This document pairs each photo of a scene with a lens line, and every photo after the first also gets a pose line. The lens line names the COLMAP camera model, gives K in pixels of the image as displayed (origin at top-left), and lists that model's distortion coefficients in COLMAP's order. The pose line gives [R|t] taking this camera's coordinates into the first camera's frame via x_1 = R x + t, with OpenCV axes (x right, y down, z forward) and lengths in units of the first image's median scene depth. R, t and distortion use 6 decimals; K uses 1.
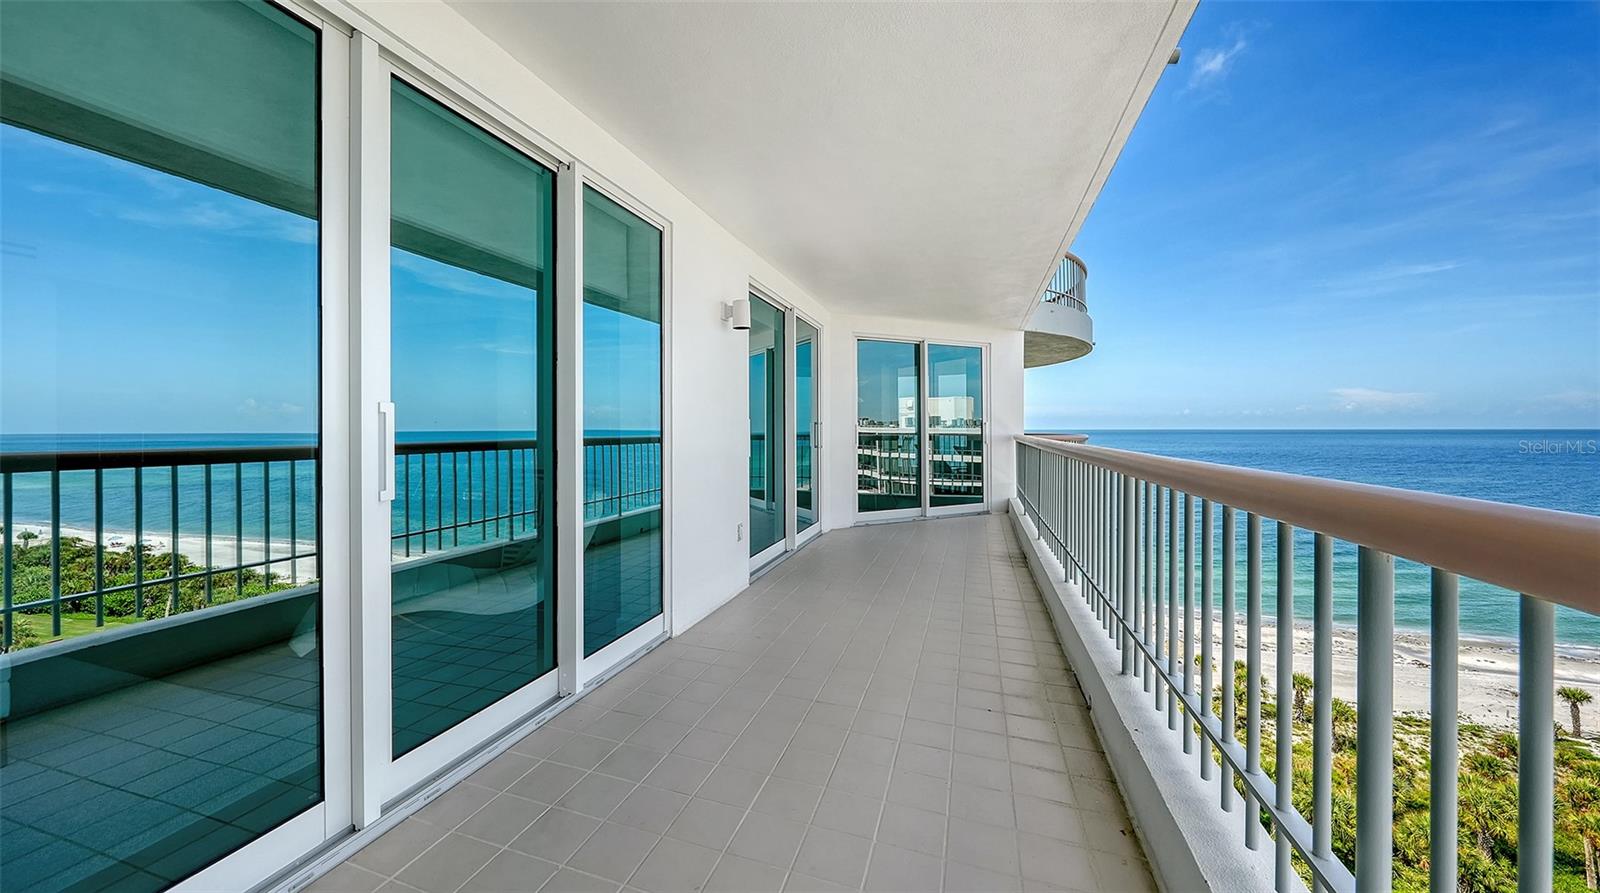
lens RADIAL K [[577.5, 0, 798.2], [0, 577.5, 439.5], [0, 0, 1]] dist [-0.008550, 0.000076]
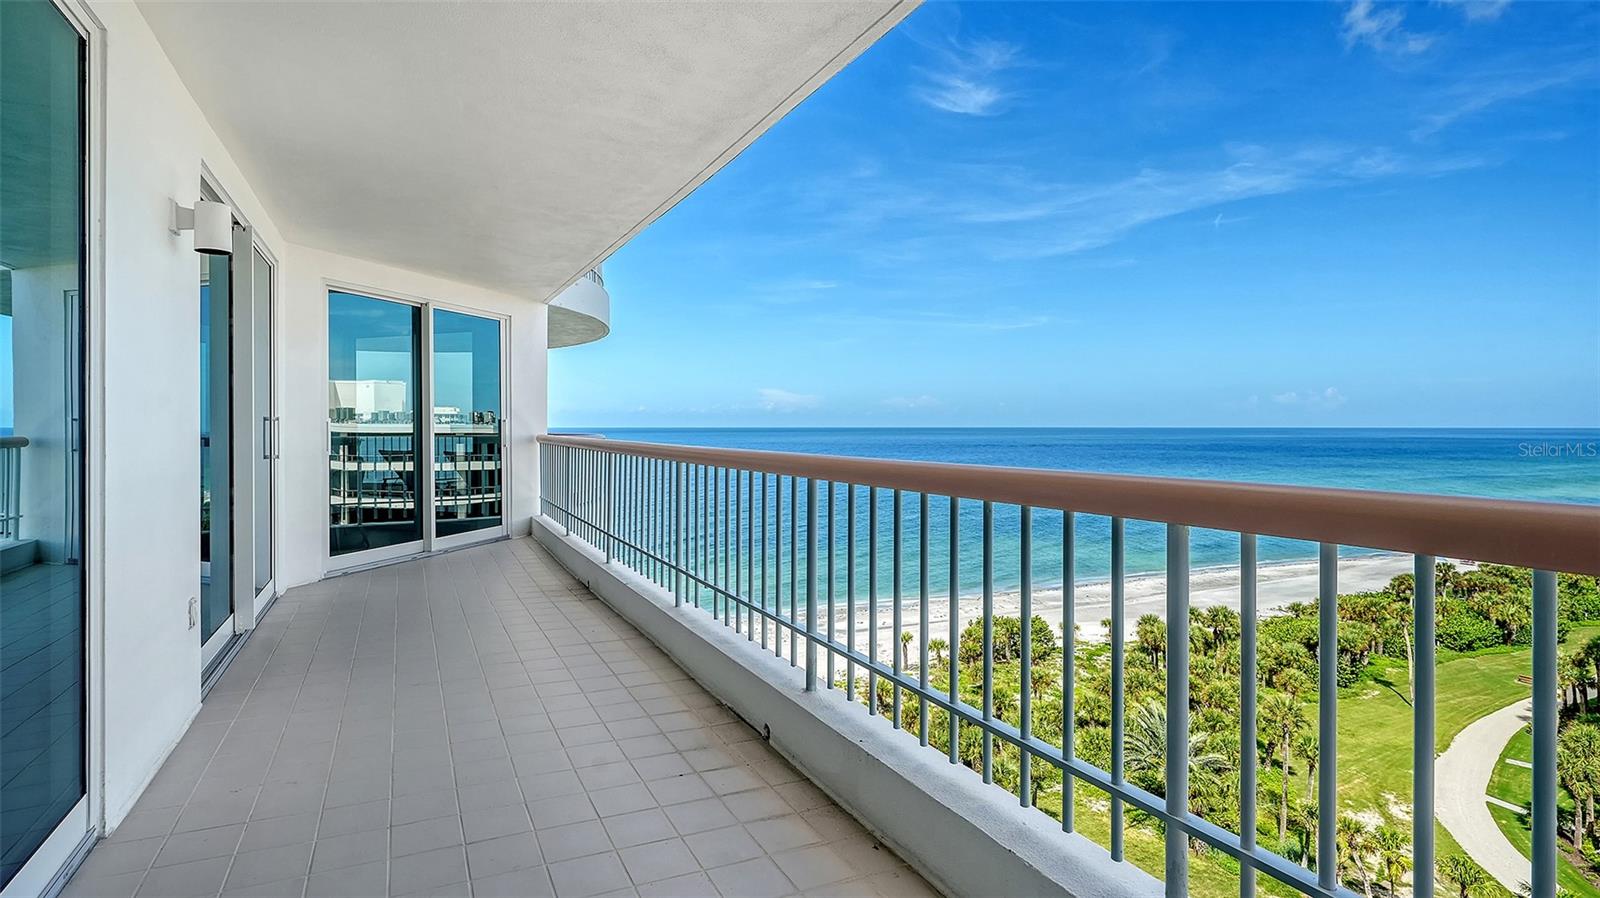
lens RADIAL K [[753.7, 0, 759.0], [0, 753.7, 426.1], [0, 0, 1]] dist [-0.005669, -0.000952]
pose [[0.729728, 0.001388, 0.683736, -0.113992], [0.011227, 0.999839, -0.014012, -0.001922], [-0.683645, 0.017901, 0.729595, 0.051728]]
